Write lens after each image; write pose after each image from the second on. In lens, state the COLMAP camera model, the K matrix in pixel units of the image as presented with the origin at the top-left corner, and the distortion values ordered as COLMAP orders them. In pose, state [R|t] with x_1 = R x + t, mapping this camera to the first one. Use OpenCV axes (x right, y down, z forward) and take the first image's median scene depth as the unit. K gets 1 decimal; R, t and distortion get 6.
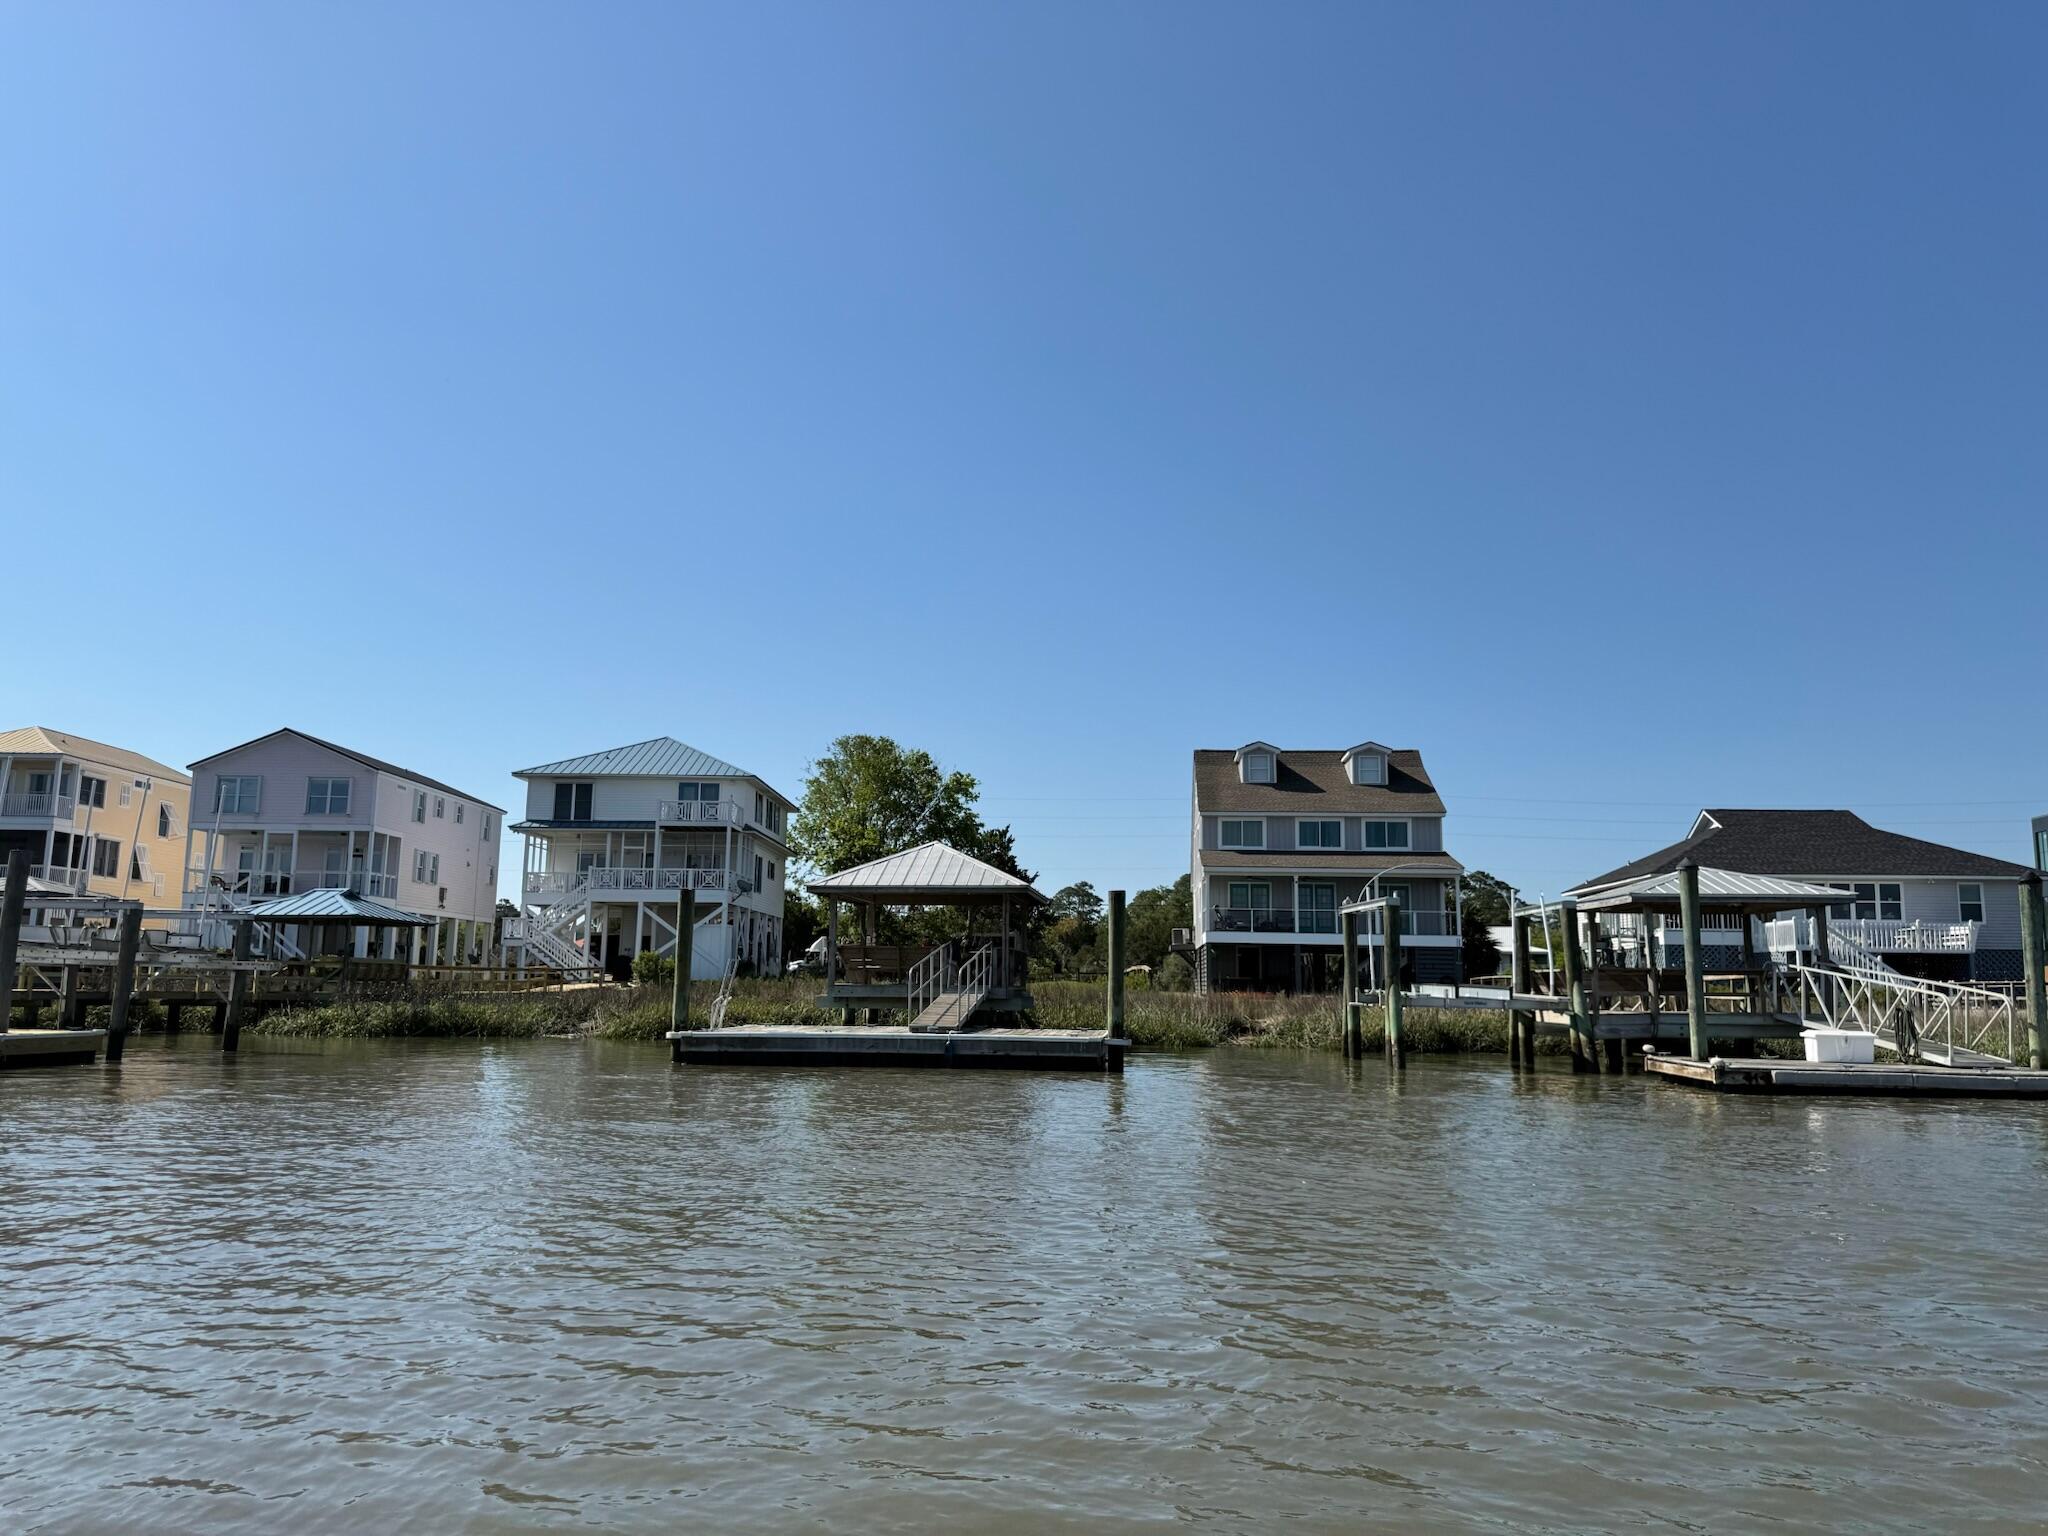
lens RADIAL K [[1433.7, 0, 1034.7], [0, 1433.7, 757.6], [0, 0, 1]] dist [0.074725, -0.100689]
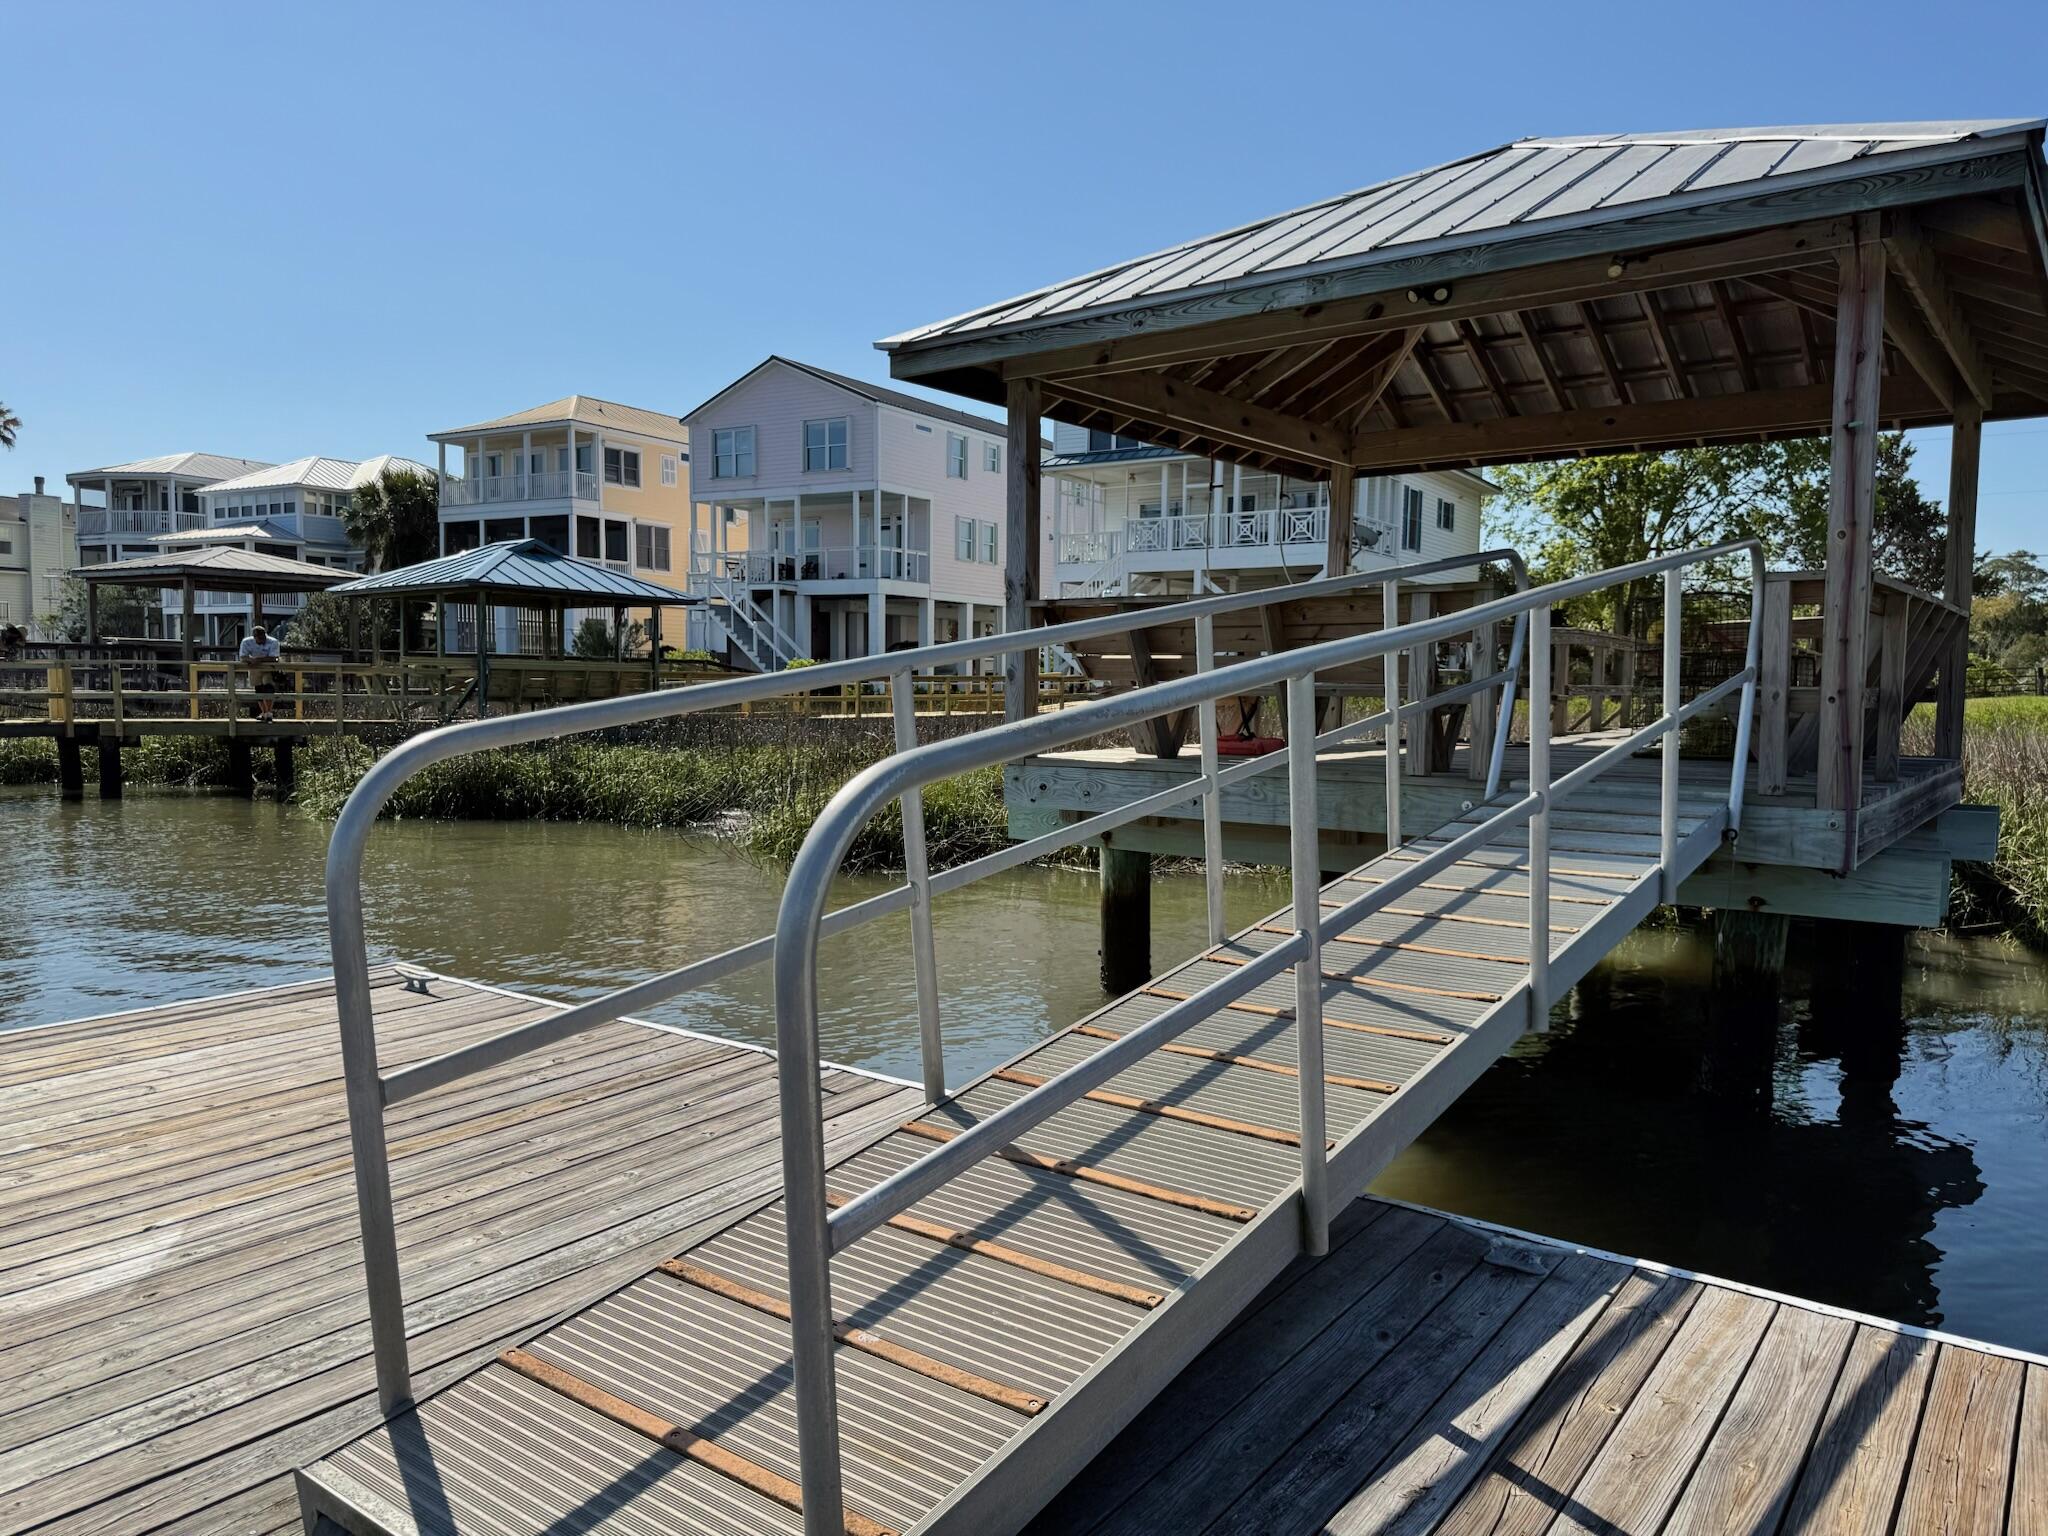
lens RADIAL K [[1433.7, 0, 1023.8], [0, 1433.7, 819.8], [0, 0, 1]] dist [0.074725, -0.100689]
pose [[0.848289, 0.046924, -0.527450, -0.004740], [0.084177, 0.971451, 0.221804, 0.056295], [0.522800, -0.232553, 0.820122, 0.396365]]
